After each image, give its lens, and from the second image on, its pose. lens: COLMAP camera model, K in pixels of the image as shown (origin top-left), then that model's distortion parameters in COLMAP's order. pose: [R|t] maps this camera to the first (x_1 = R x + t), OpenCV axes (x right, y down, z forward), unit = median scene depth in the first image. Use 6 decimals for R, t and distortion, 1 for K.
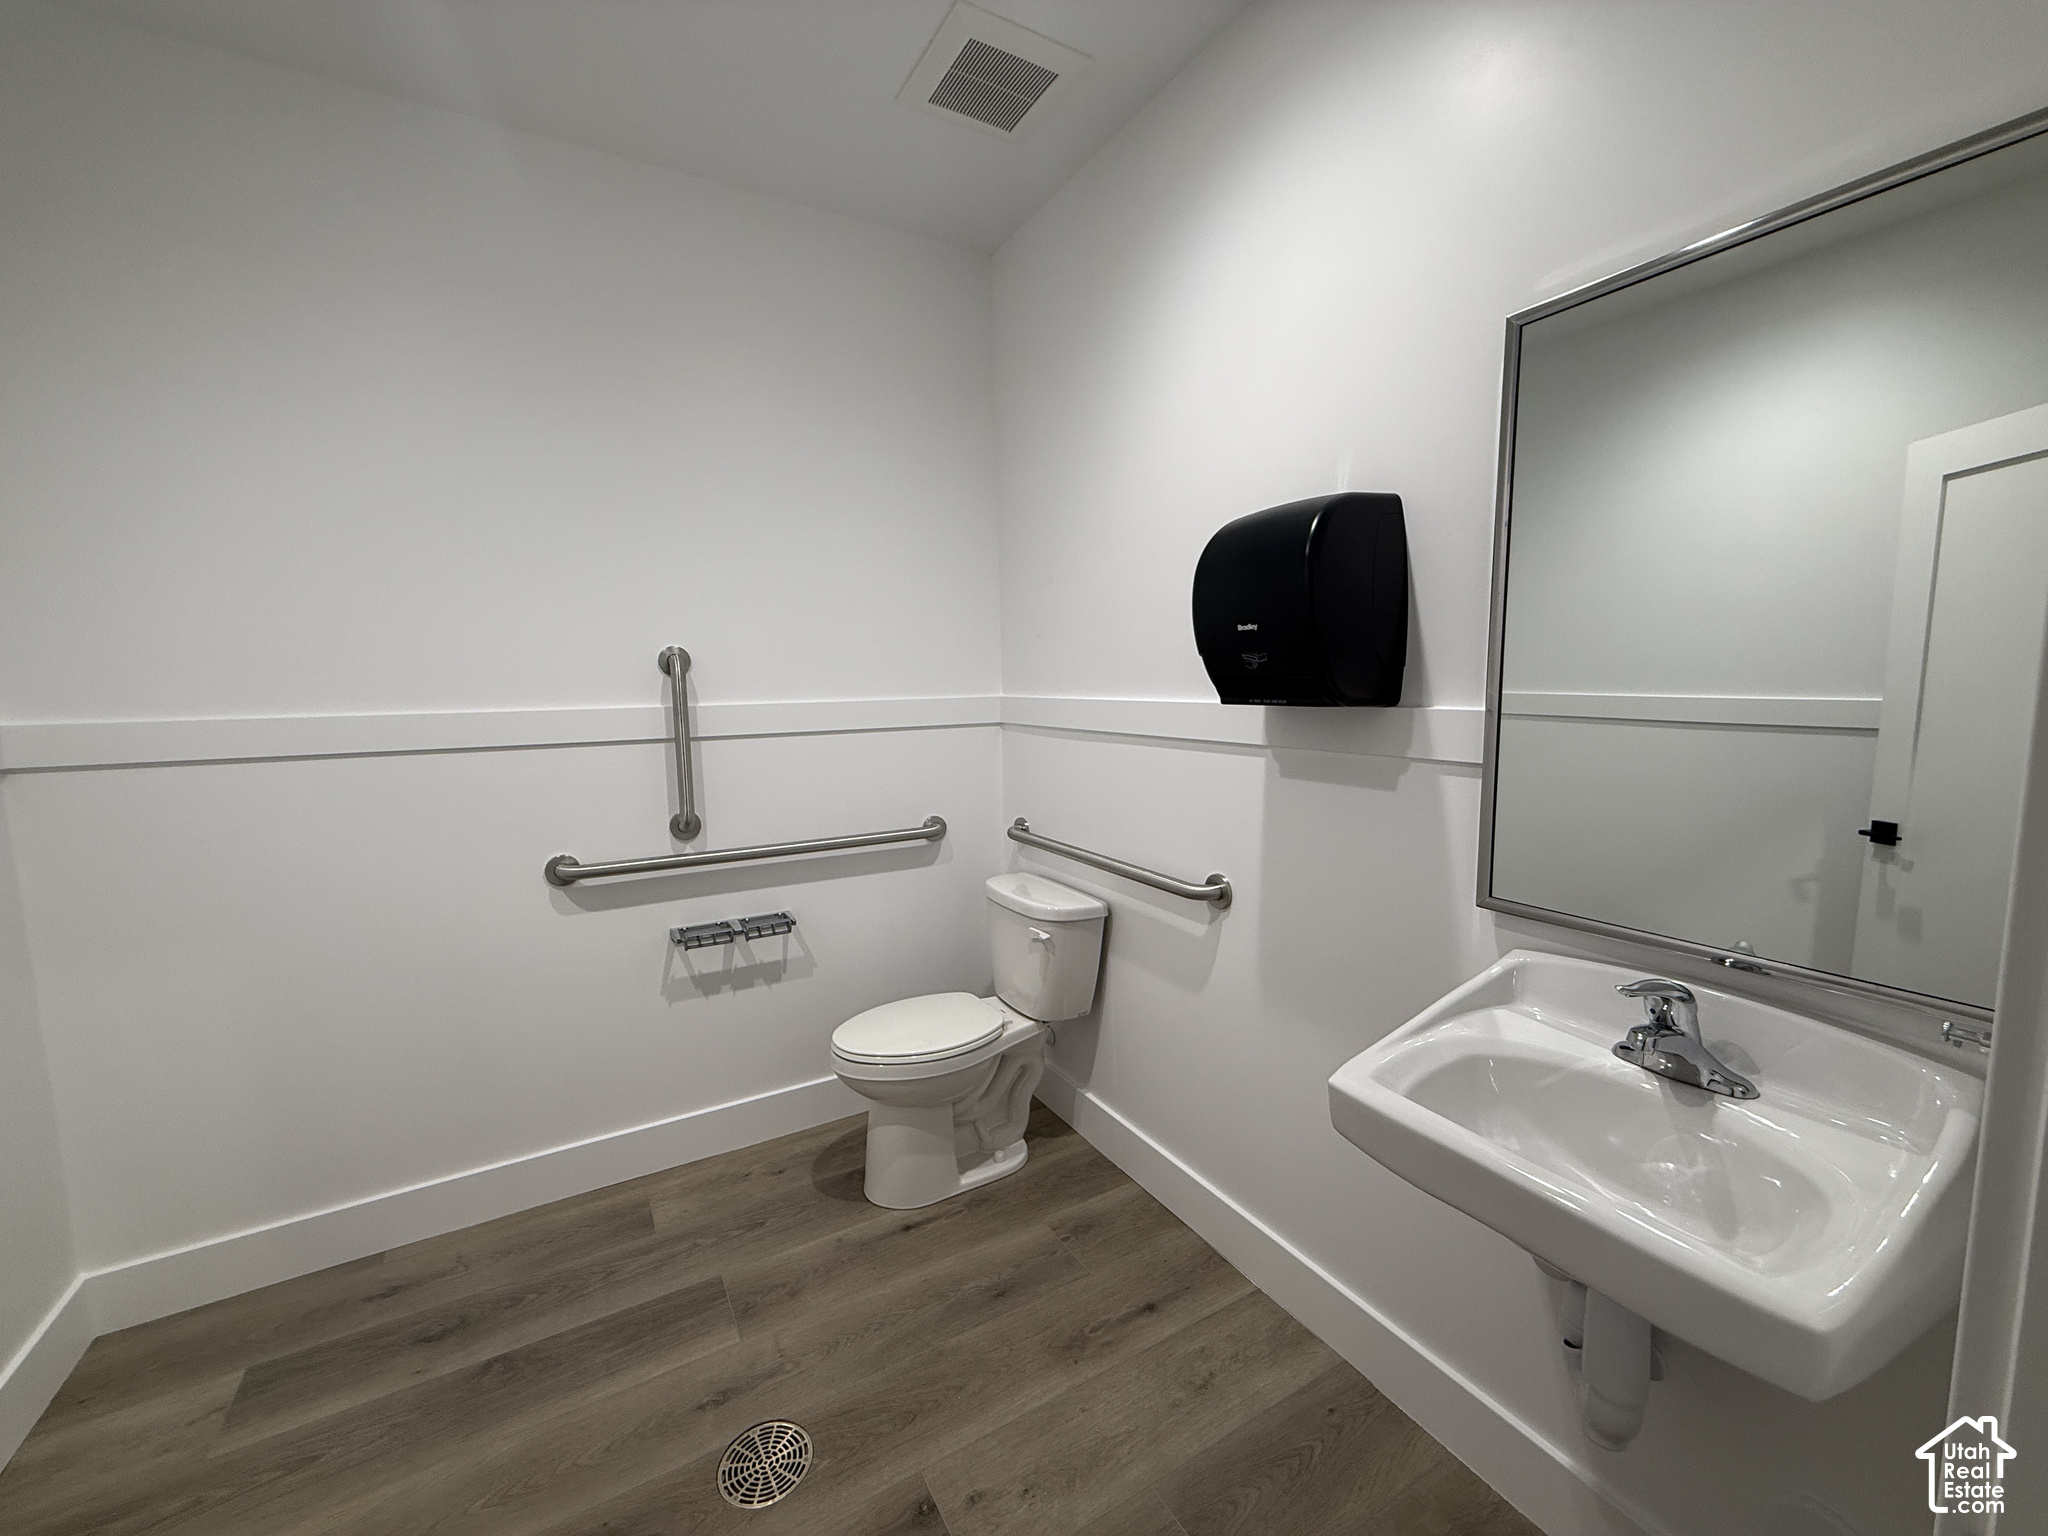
lens RADIAL K [[825.5, 0, 1033.6], [0, 825.5, 756.1], [0, 0, 1]] dist [-0.056063, -0.000101]
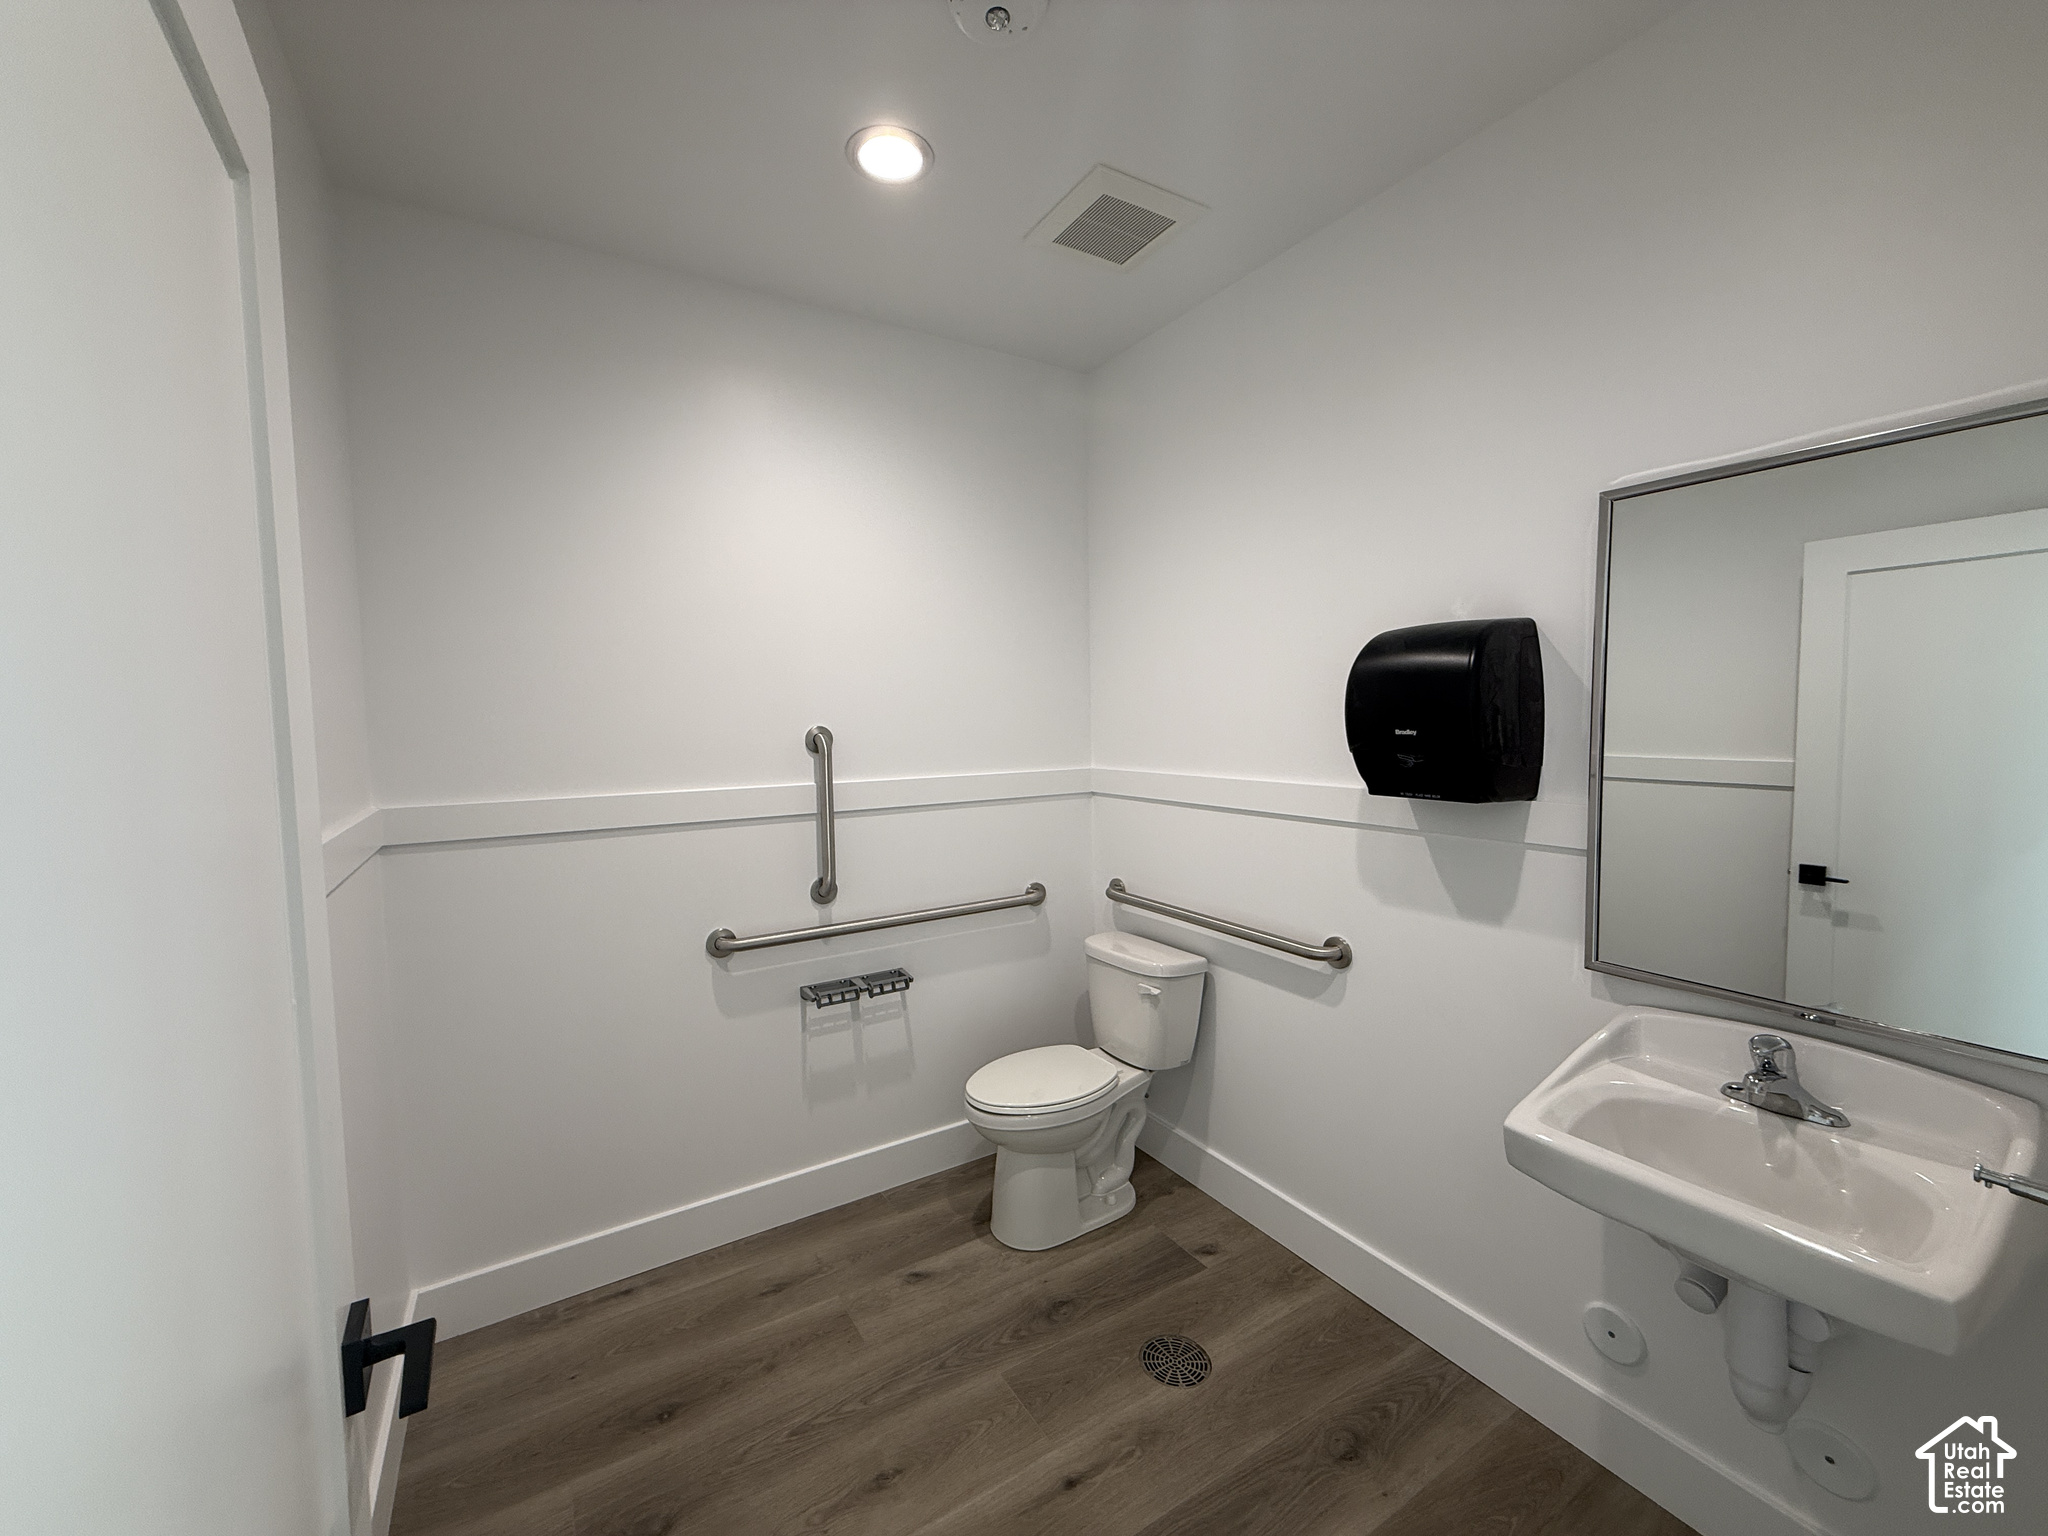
lens RADIAL K [[812.7, 0, 1024.0], [0, 812.7, 768.0], [0, 0, 1]] dist [-0.049637, 0.000042]
pose [[0.999892, -0.000311, 0.014715, -0.183537], [0.000888, 0.999231, -0.039208, -0.037464], [-0.014692, 0.039217, 0.999123, -0.084012]]
